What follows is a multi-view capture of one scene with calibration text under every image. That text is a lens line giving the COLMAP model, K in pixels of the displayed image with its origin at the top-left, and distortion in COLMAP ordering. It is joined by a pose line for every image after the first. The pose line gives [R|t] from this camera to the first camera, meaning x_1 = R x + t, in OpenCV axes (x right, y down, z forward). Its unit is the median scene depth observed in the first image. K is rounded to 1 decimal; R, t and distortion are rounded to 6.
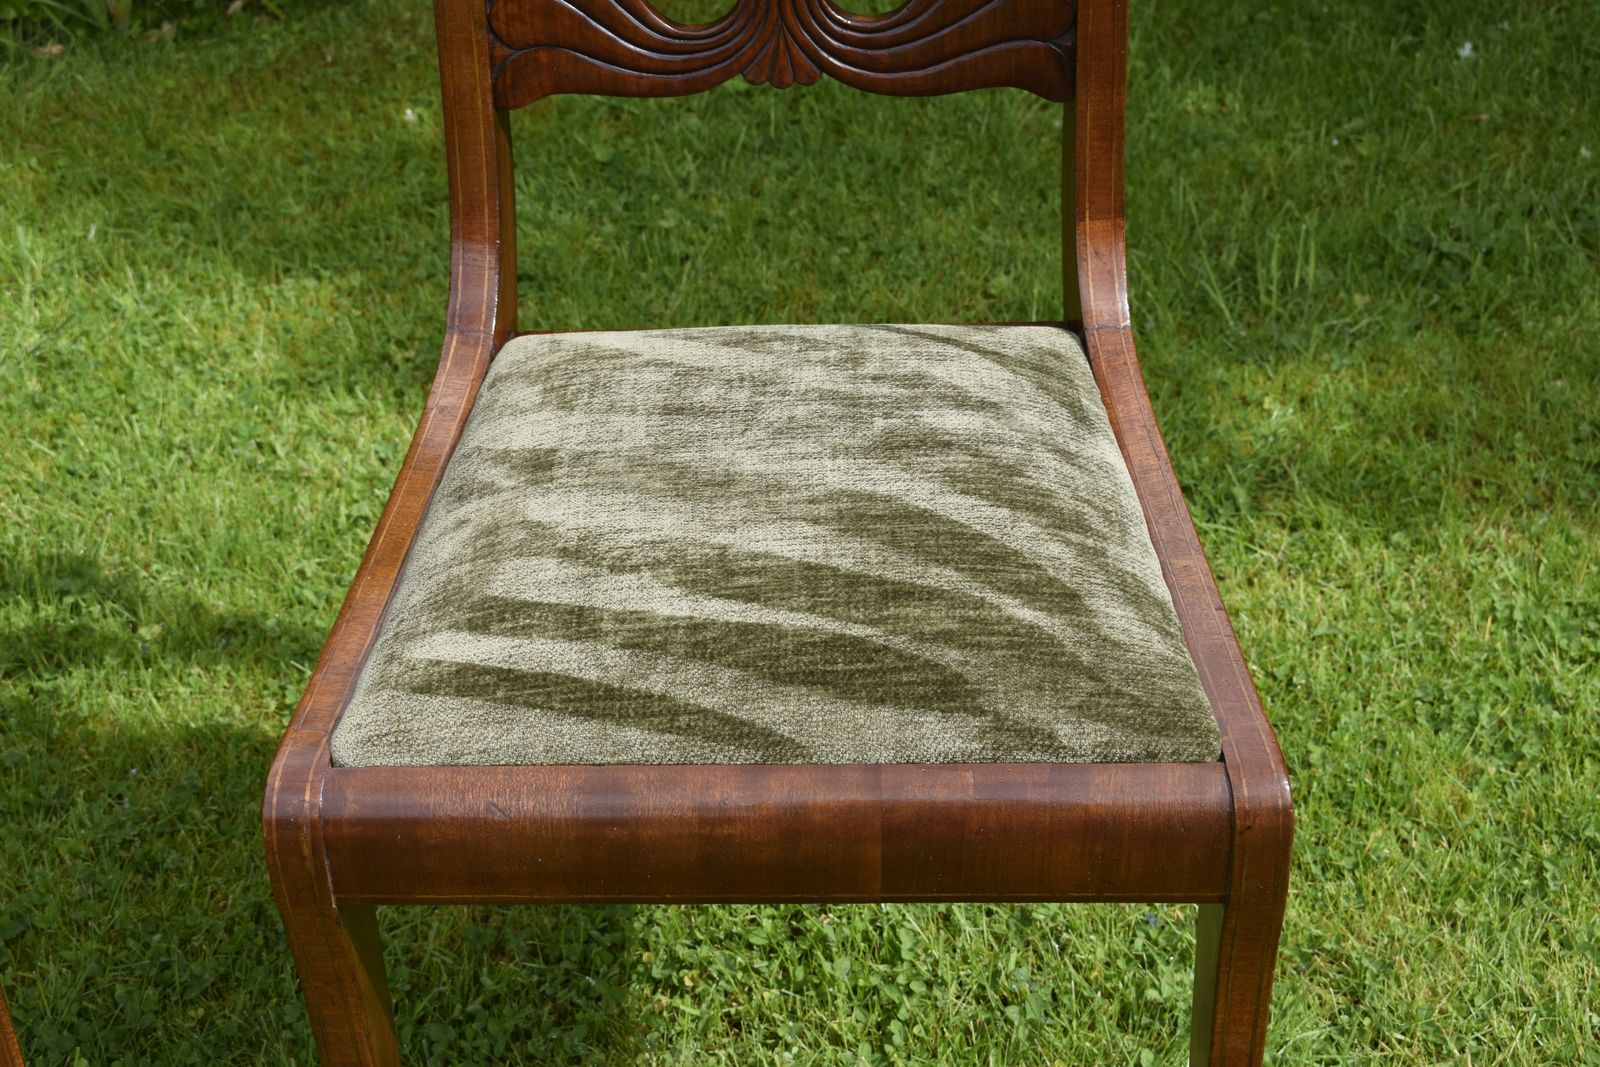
lens RADIAL K [[2607.8, 0, 797.1], [0, 2607.8, 538.4], [0, 0, 1]] dist [-0.021626, 0.000000]
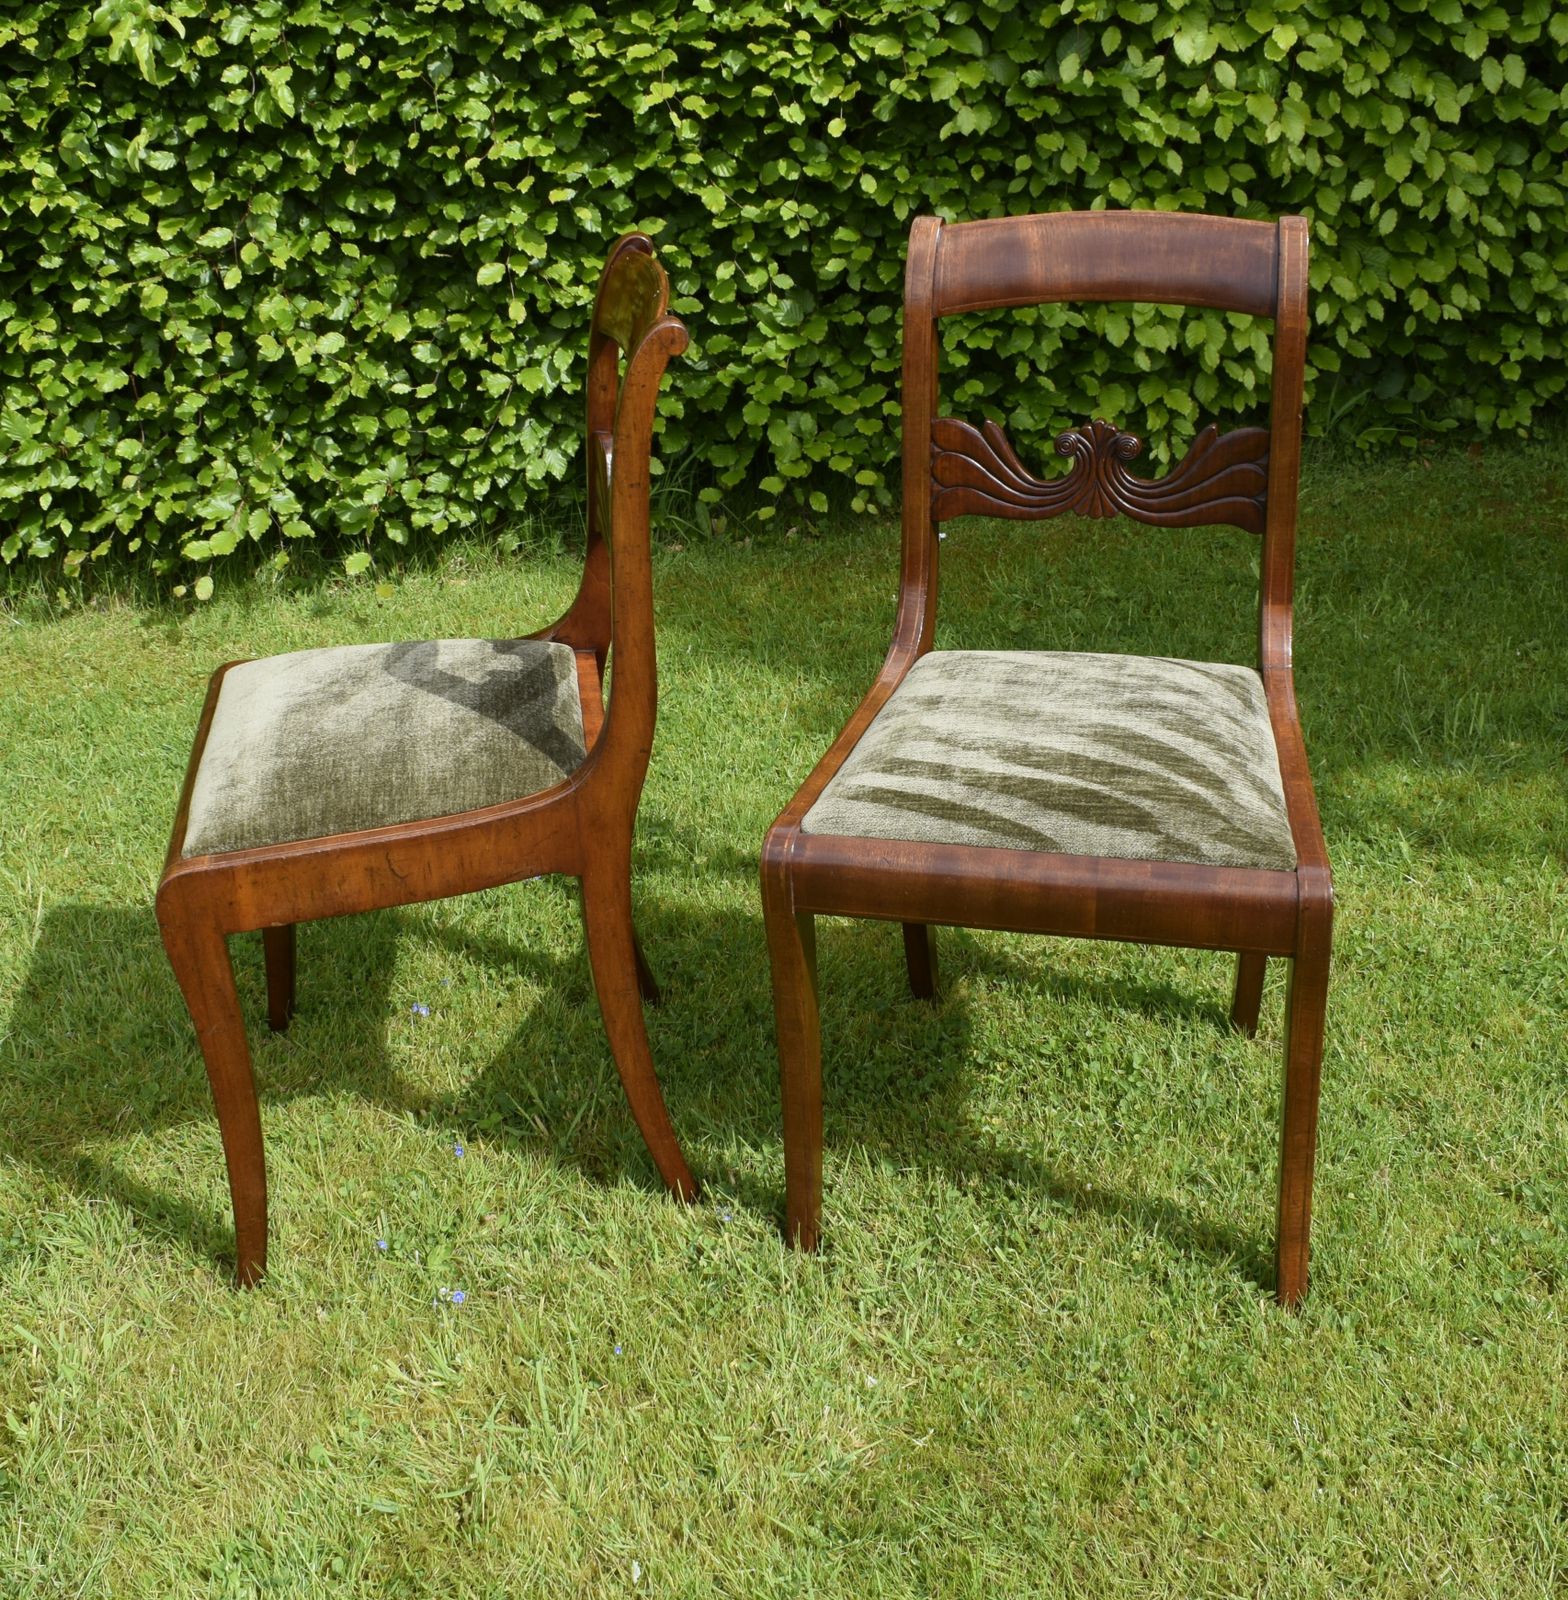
lens RADIAL K [[2093.9, 0, 728.4], [0, 2093.9, 759.1], [0, 0, 1]] dist [-0.011989, 0.000000]
pose [[0.969596, 0.081253, -0.230829, 0.073795], [-0.114936, 0.983960, -0.136430, 0.163408], [0.216041, 0.158813, 0.963382, -0.300861]]
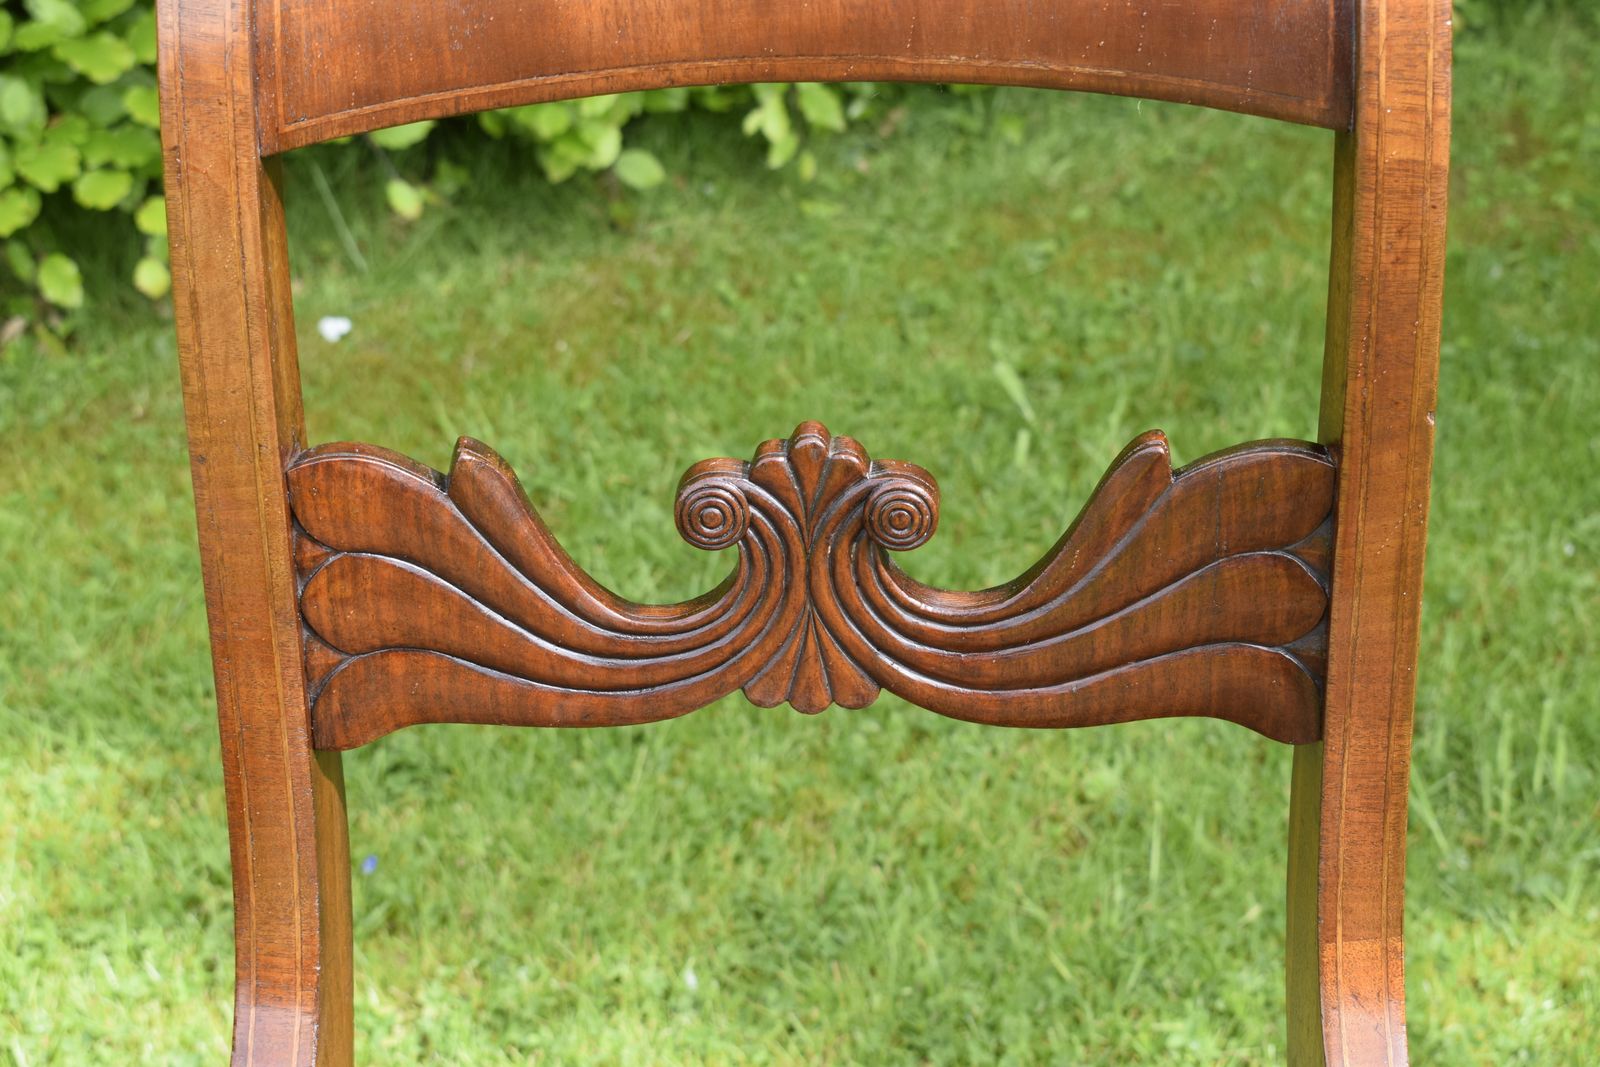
lens RADIAL K [[3056.4, 0, 784.6], [0, 3056.4, 536.4], [0, 0, 1]] dist [-0.029878, 0.000000]
pose [[0.999976, 0.003233, 0.006102, -0.012703], [-0.002738, 0.996828, -0.079536, -0.125900], [-0.006340, 0.079517, 0.996813, 0.257144]]
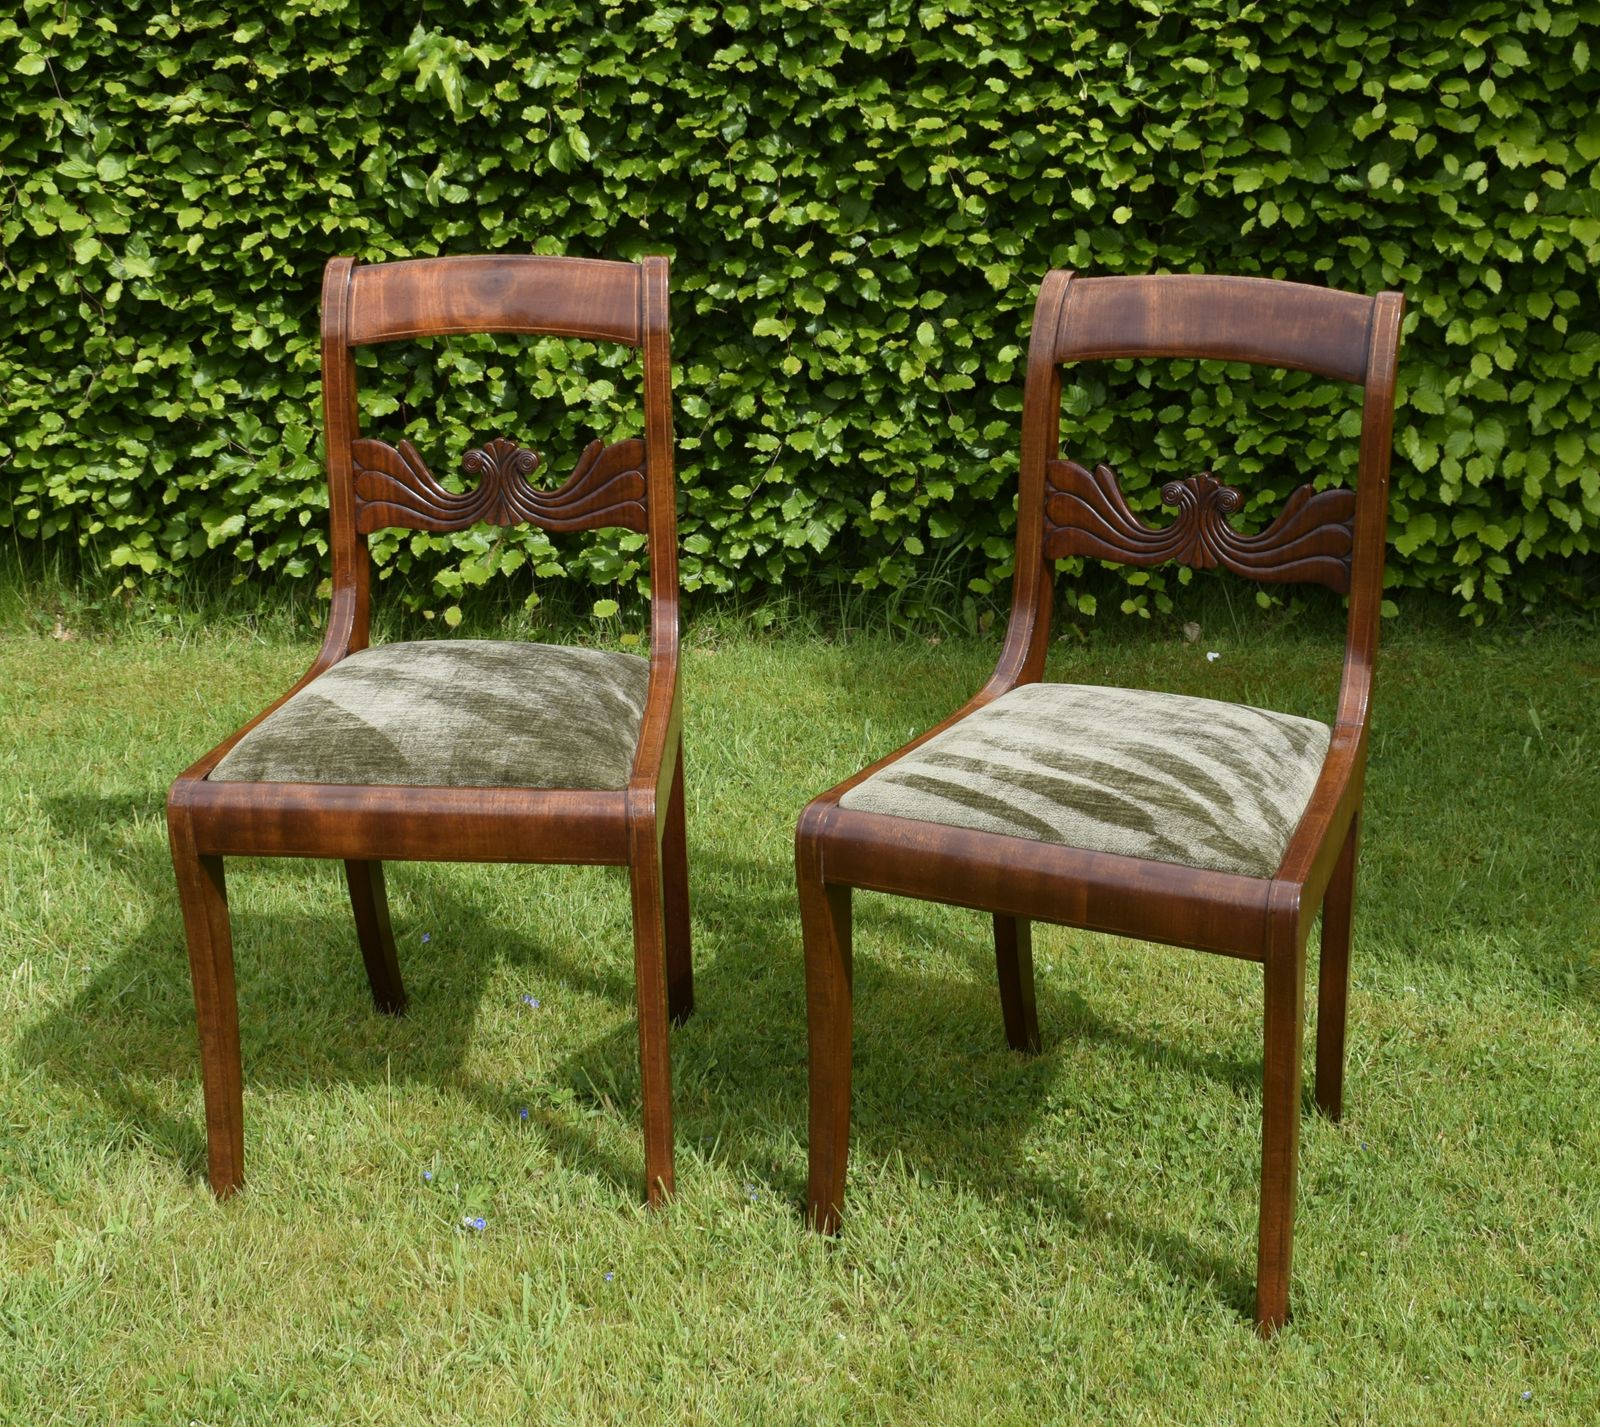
lens RADIAL K [[2617.2, 0, 827.1], [0, 2617.2, 705.0], [0, 0, 1]] dist [0.001651, 0.000000]
pose [[0.905290, 0.153070, -0.396258, 0.393489], [-0.258644, 0.938600, -0.228326, 0.314005], [0.336978, 0.309191, 0.889296, -0.528231]]
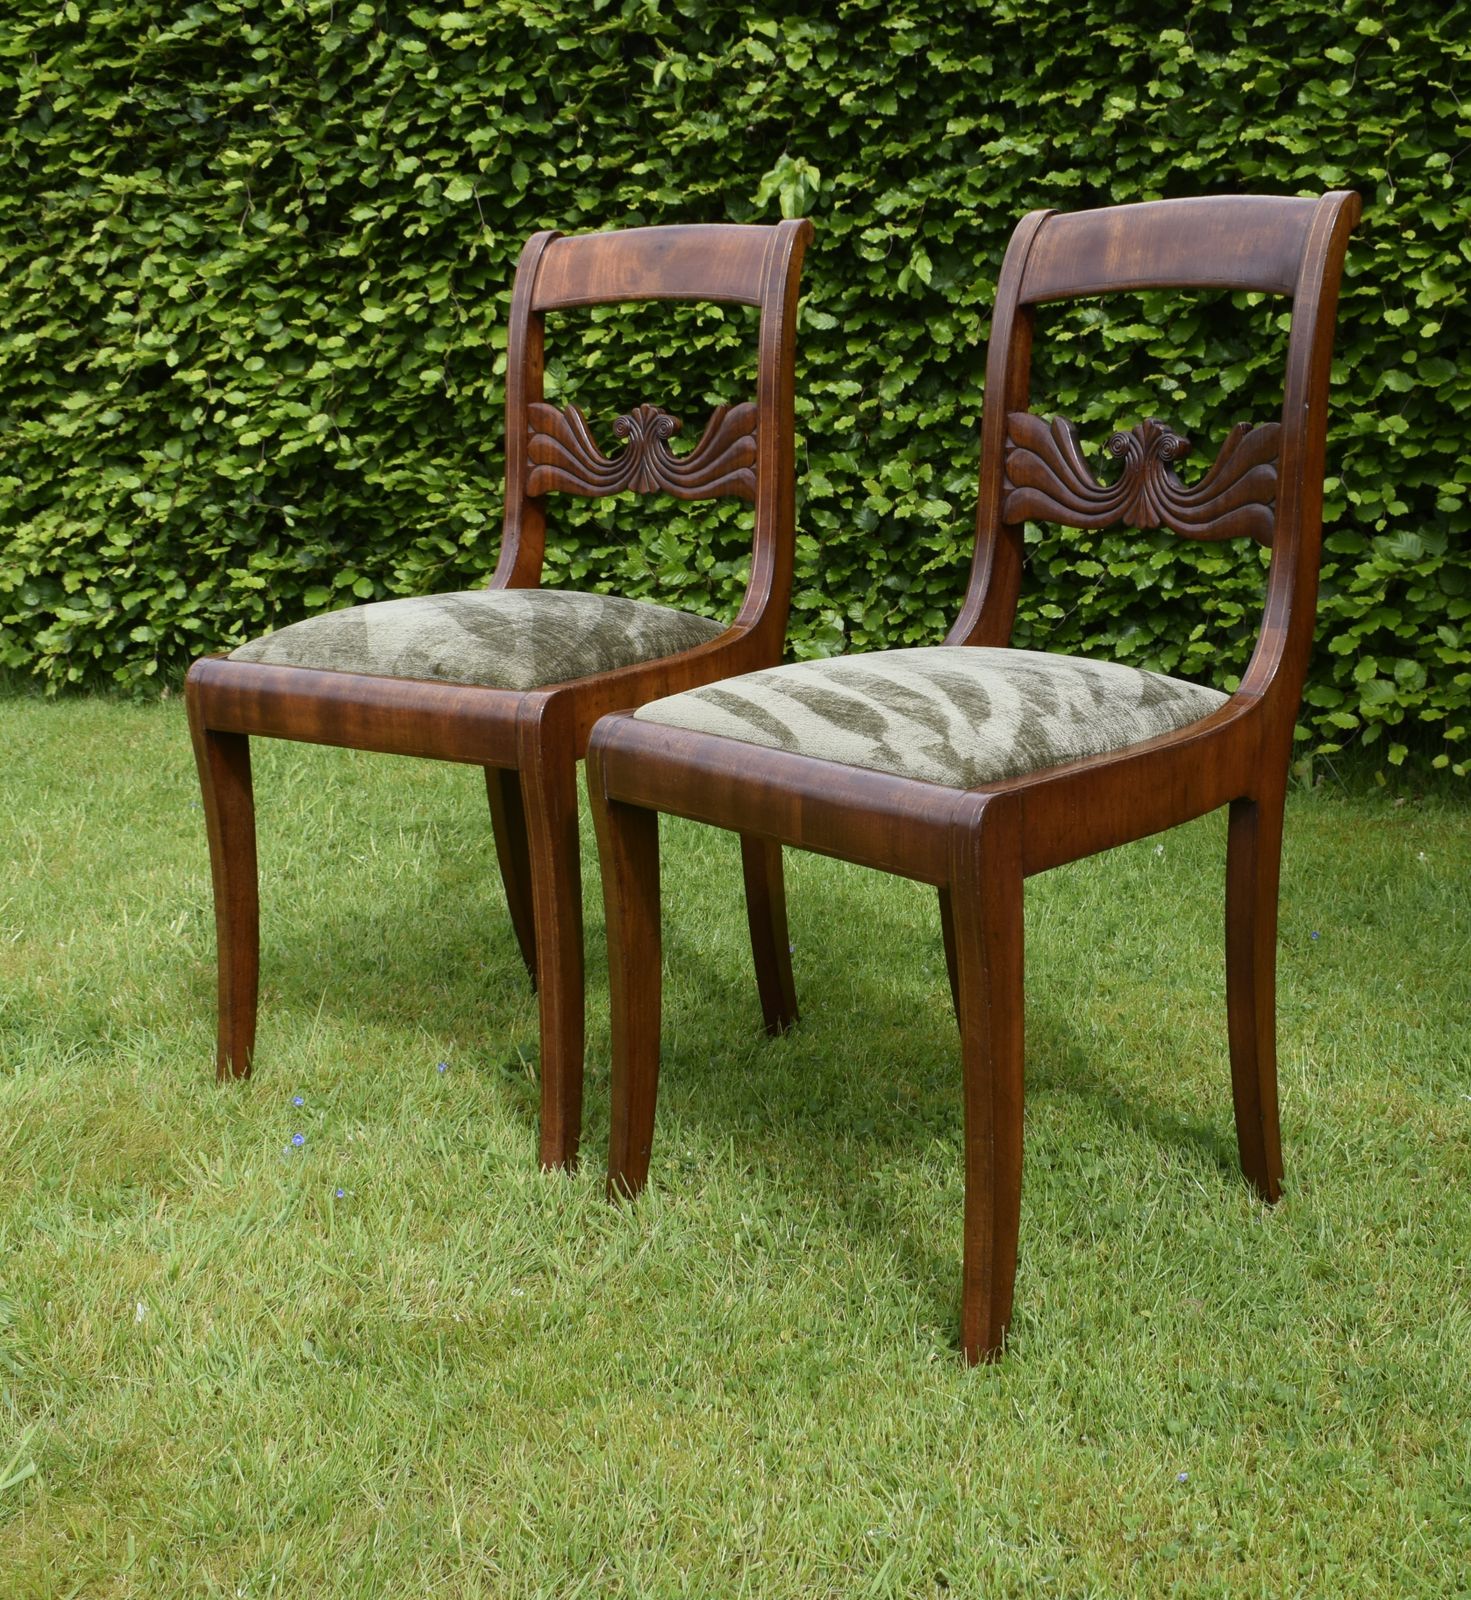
lens RADIAL K [[2237.4, 0, 860.9], [0, 2237.4, 793.3], [0, 0, 1]] dist [-0.031048, 0.000000]
pose [[0.673754, 0.174038, -0.718168, 0.701013], [-0.442277, 0.873548, -0.203234, 0.252160], [0.591985, 0.454559, 0.665530, 0.059501]]
